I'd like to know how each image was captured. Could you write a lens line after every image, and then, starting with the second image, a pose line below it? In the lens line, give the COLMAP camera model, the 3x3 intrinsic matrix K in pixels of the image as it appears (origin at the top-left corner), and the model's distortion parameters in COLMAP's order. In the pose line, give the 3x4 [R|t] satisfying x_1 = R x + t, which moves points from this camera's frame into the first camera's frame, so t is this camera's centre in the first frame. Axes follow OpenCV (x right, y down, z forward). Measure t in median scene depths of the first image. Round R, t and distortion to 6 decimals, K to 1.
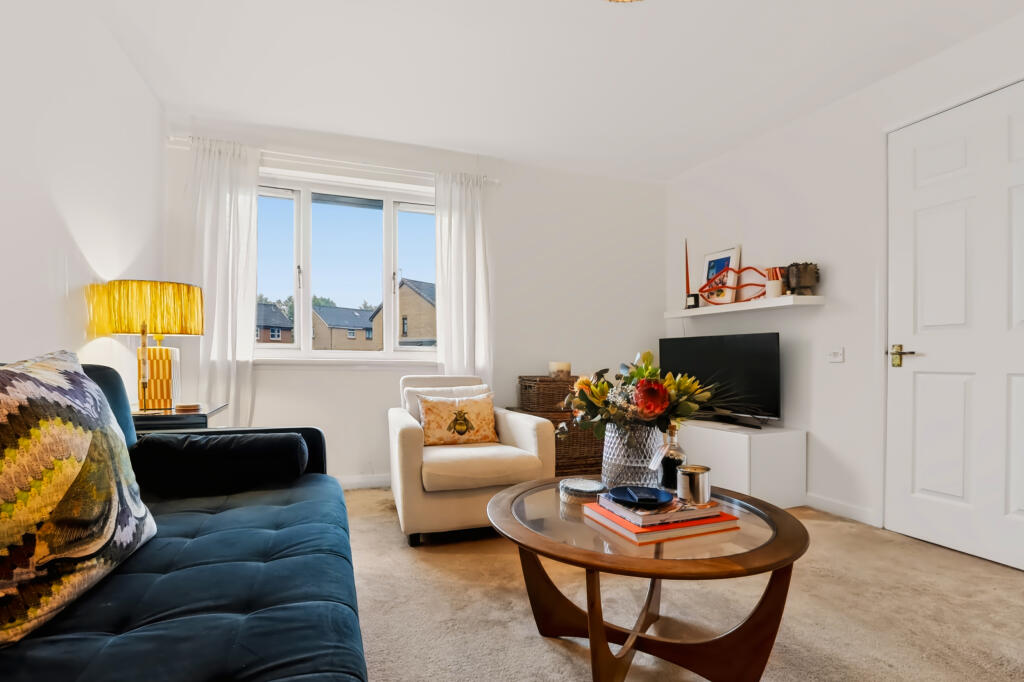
lens RADIAL K [[486.2, 0, 500.9], [0, 486.2, 355.1], [0, 0, 1]] dist [-0.065882, 0.017130]
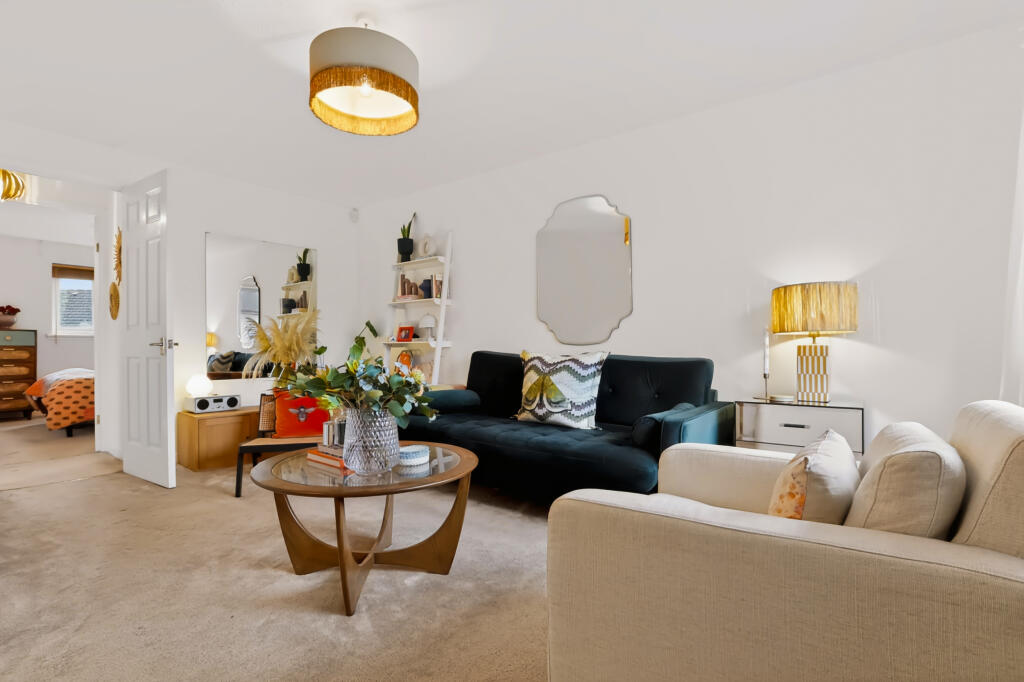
lens RADIAL K [[486.2, 0, 500.9], [0, 486.2, 355.1], [0, 0, 1]] dist [-0.065882, 0.017130]
pose [[-0.883037, -0.014259, -0.469086, 0.364246], [-0.008593, 0.999862, -0.014218, 0.027063], [0.469224, -0.008525, -0.883038, 1.486053]]
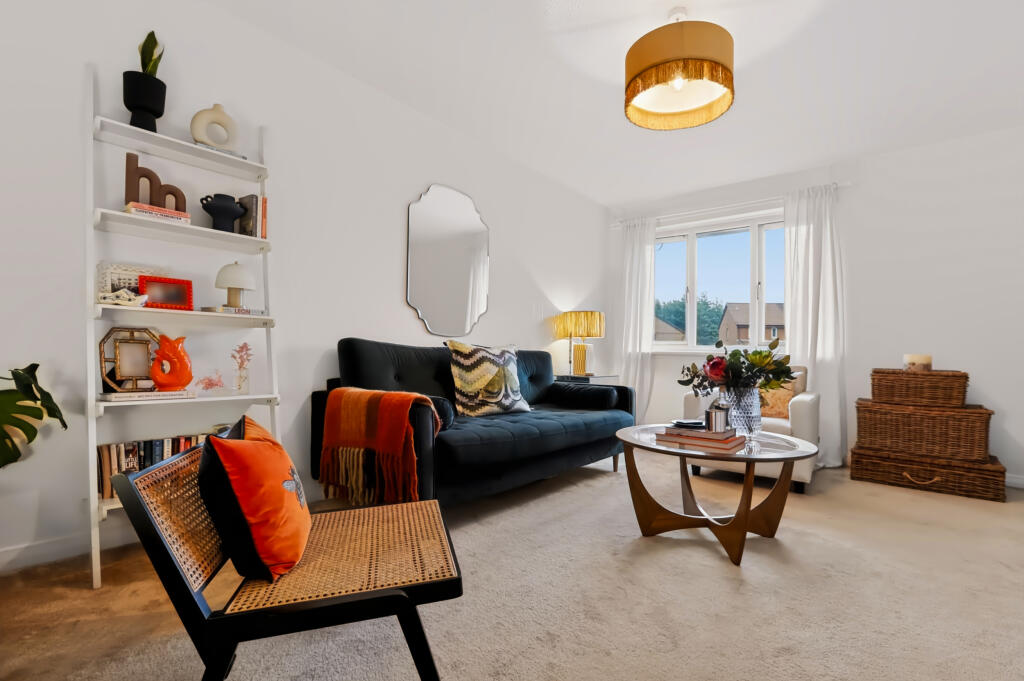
lens RADIAL K [[486.2, 0, 500.9], [0, 486.2, 354.6], [0, 0, 1]] dist [-0.065882, 0.017130]
pose [[0.464796, 0.000550, -0.885418, 0.834861], [-0.005205, 0.999984, -0.002112, 0.030952], [0.885403, 0.005590, 0.464791, -0.222465]]
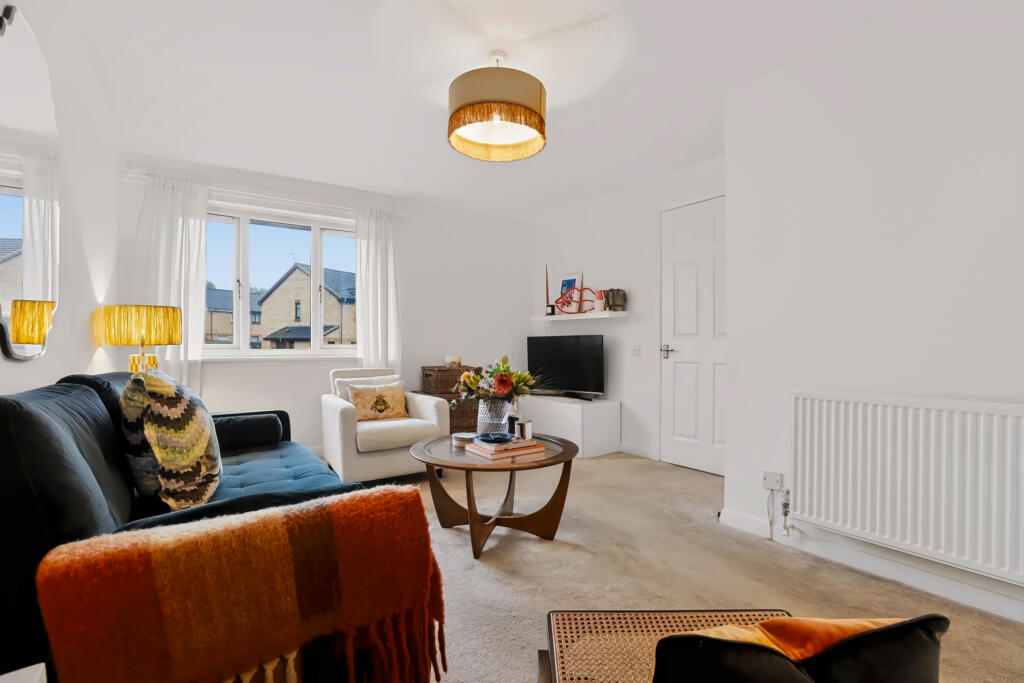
lens RADIAL K [[475.3, 0, 530.1], [0, 475.3, 336.7], [0, 0, 1]] dist [-0.046749, 0.000229]
pose [[0.961636, -0.002593, 0.274315, -0.048813], [0.002657, 0.999996, 0.000136, -0.056332], [-0.274314, 0.000598, 0.961640, -0.462942]]
